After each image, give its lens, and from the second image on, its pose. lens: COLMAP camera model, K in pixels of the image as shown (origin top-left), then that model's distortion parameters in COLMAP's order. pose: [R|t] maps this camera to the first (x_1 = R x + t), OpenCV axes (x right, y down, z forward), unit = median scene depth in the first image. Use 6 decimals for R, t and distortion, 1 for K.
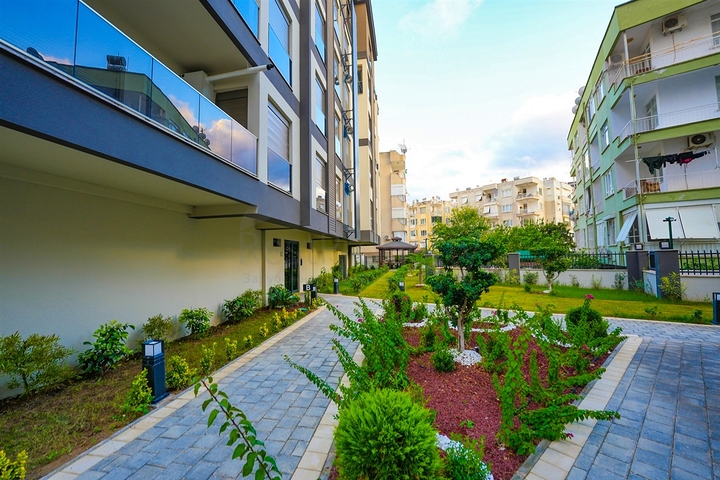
lens RADIAL K [[294.8, 0, 360.0], [0, 294.8, 240.0], [0, 0, 1]] dist [-0.001296, -0.000071]
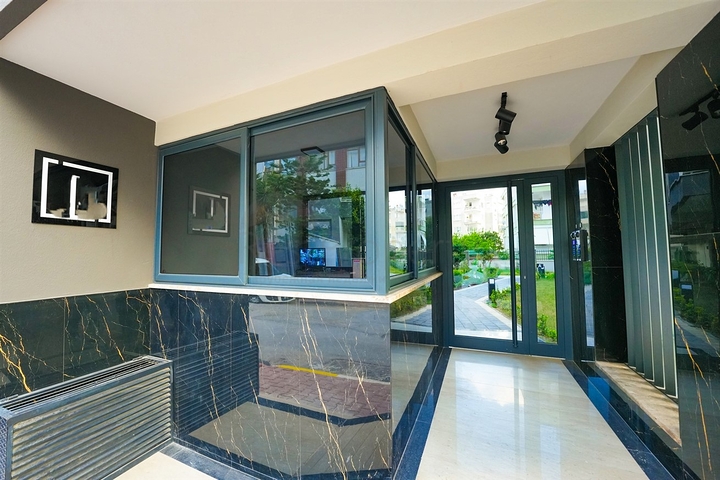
lens RADIAL K [[294.8, 0, 360.0], [0, 294.8, 240.0], [0, 0, 1]] dist [-0.001296, -0.000071]
pose [[0.987610, 0.017969, 0.155898, -0.152794], [-0.017555, 0.999838, -0.004032, -0.001779], [-0.155945, 0.001245, 0.987765, -0.257281]]
